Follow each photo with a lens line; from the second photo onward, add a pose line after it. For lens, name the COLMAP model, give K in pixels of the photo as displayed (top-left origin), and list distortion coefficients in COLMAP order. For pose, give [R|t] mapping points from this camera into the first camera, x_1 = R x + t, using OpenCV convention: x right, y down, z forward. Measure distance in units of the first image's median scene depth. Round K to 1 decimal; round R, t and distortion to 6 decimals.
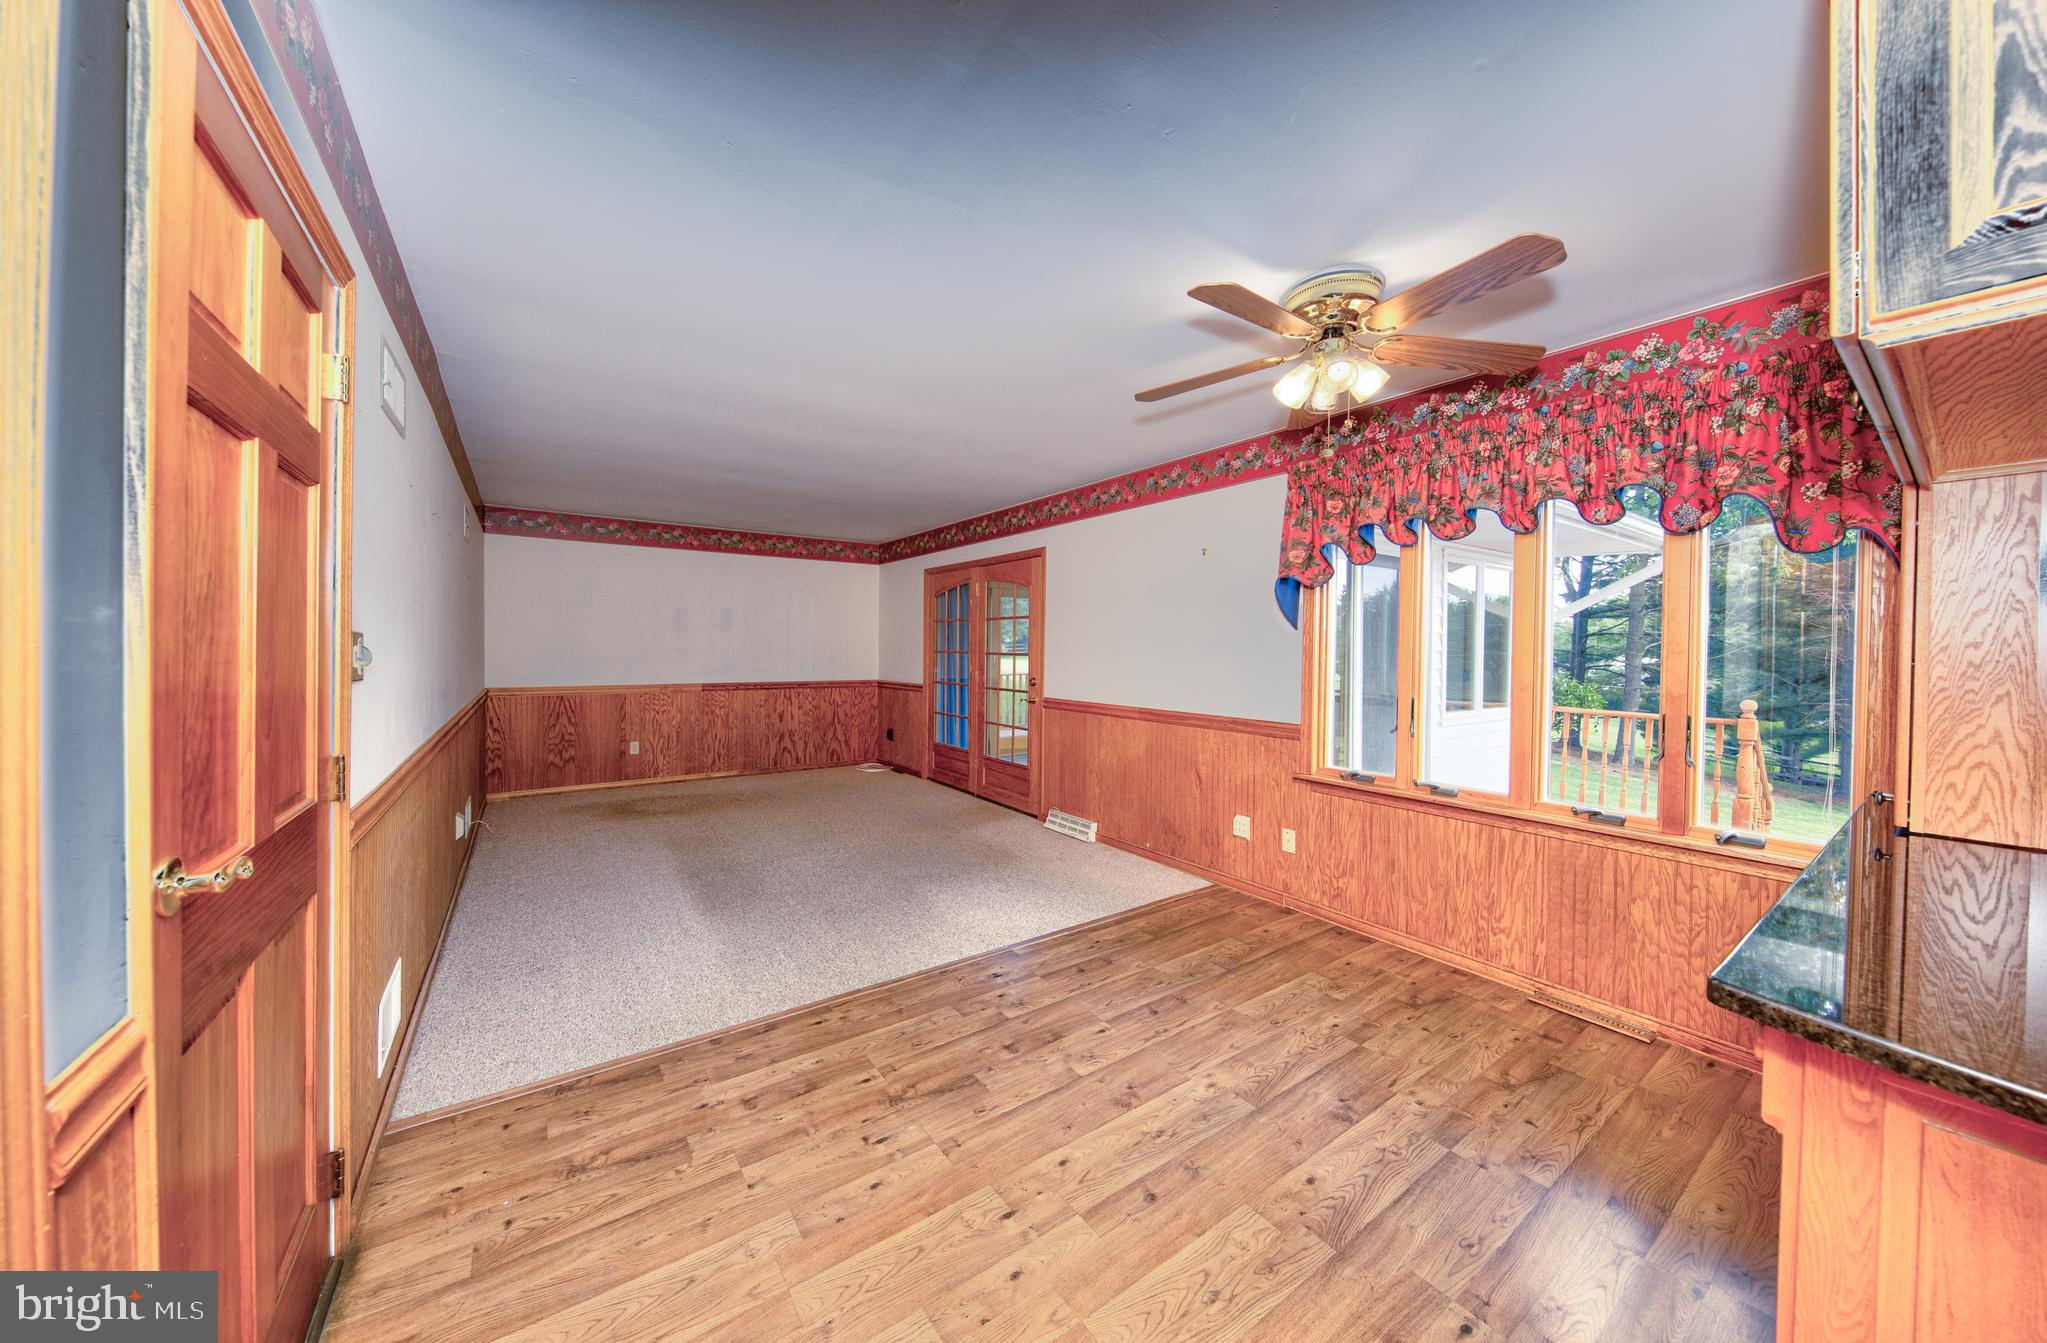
lens RADIAL K [[647.9, 0, 998.8], [0, 647.9, 653.2], [0, 0, 1]] dist [-0.003641, -0.001552]
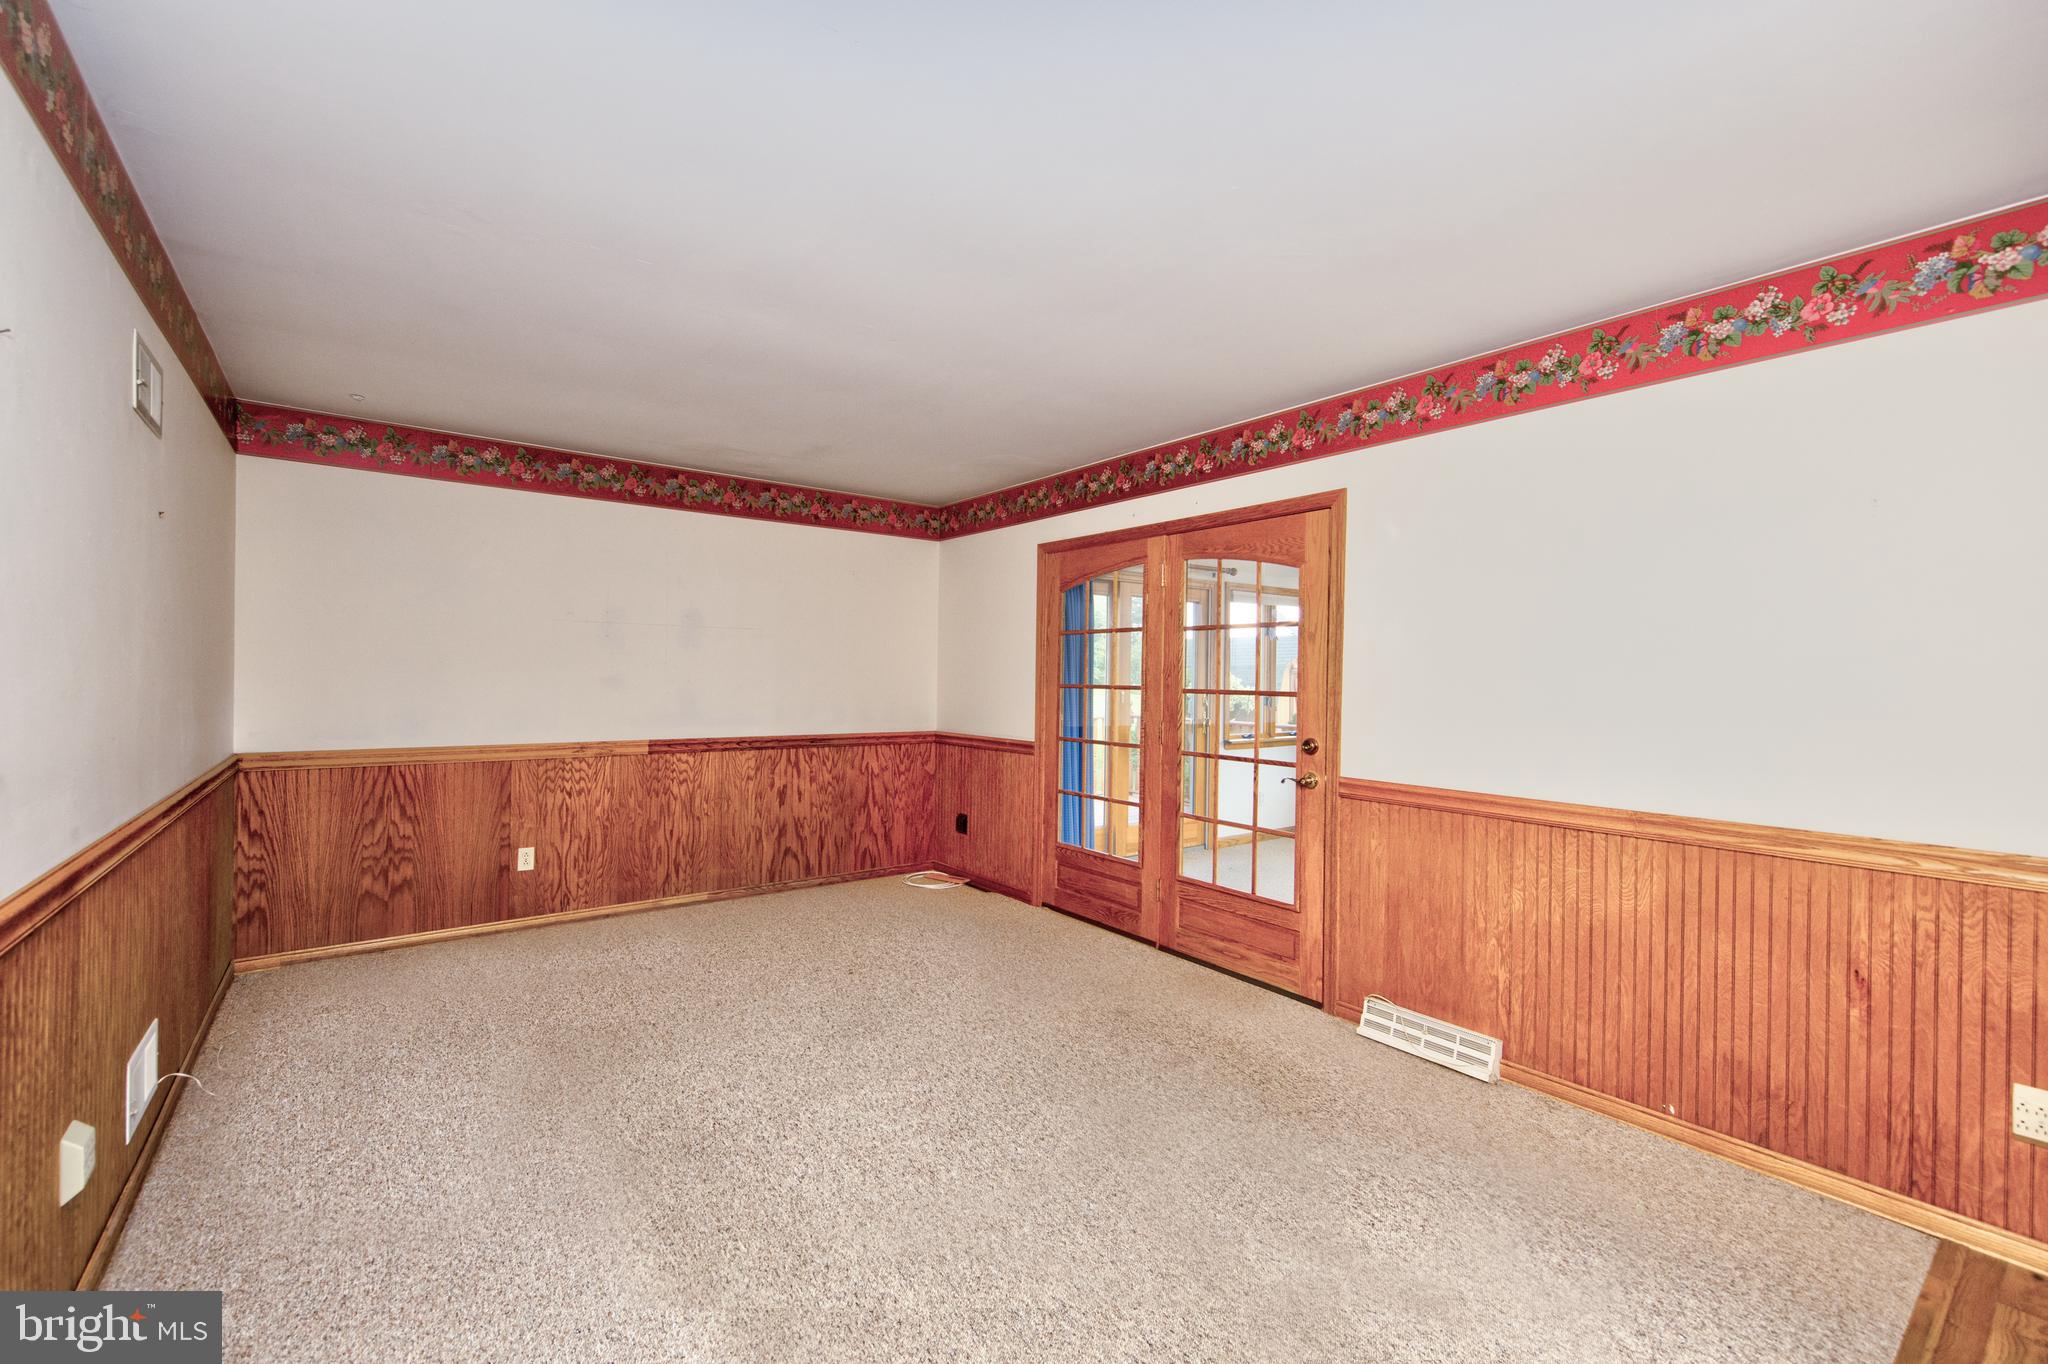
lens RADIAL K [[835.5, 0, 1003.5], [0, 835.5, 670.6], [0, 0, 1]] dist [0.020892, -0.001015]
pose [[0.999463, 0.004189, 0.032487, -0.183198], [-0.003785, 0.999915, -0.012510, -0.006509], [-0.032536, 0.012380, 0.999394, 0.272112]]
